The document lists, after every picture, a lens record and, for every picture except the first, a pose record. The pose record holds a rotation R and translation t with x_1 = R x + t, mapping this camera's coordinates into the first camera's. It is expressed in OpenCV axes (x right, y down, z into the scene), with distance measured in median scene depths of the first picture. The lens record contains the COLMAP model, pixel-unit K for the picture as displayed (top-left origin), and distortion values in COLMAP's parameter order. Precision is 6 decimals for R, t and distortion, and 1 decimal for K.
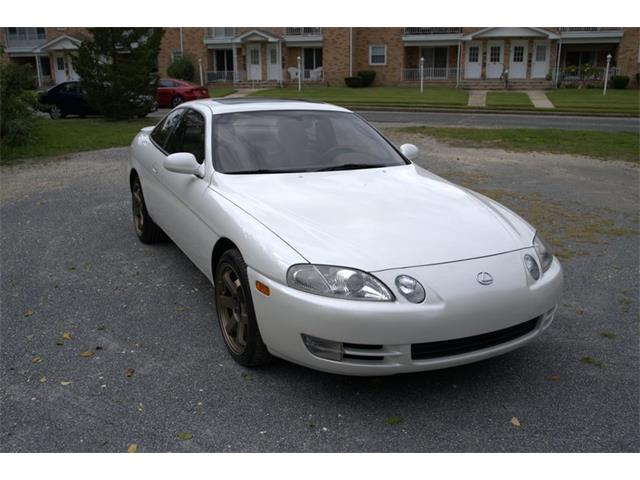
lens RADIAL K [[592.7, 0, 325.4], [0, 592.7, 240.1], [0, 0, 1]] dist [-0.049191, 0.028232]
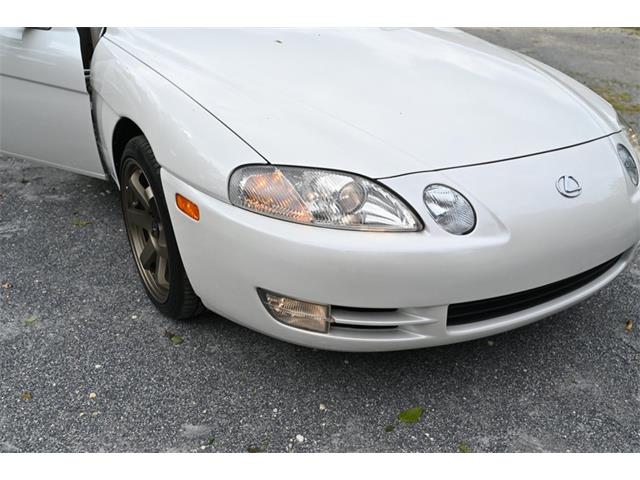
lens RADIAL K [[570.0, 0, 320.0], [0, 570.0, 240.0], [0, 0, 1]] dist [-0.000597, 0.004657]
pose [[0.997198, -0.018810, 0.072407, -0.011956], [0.003577, 0.978758, 0.204990, -0.000066], [-0.074725, -0.204156, 0.976082, 0.299035]]
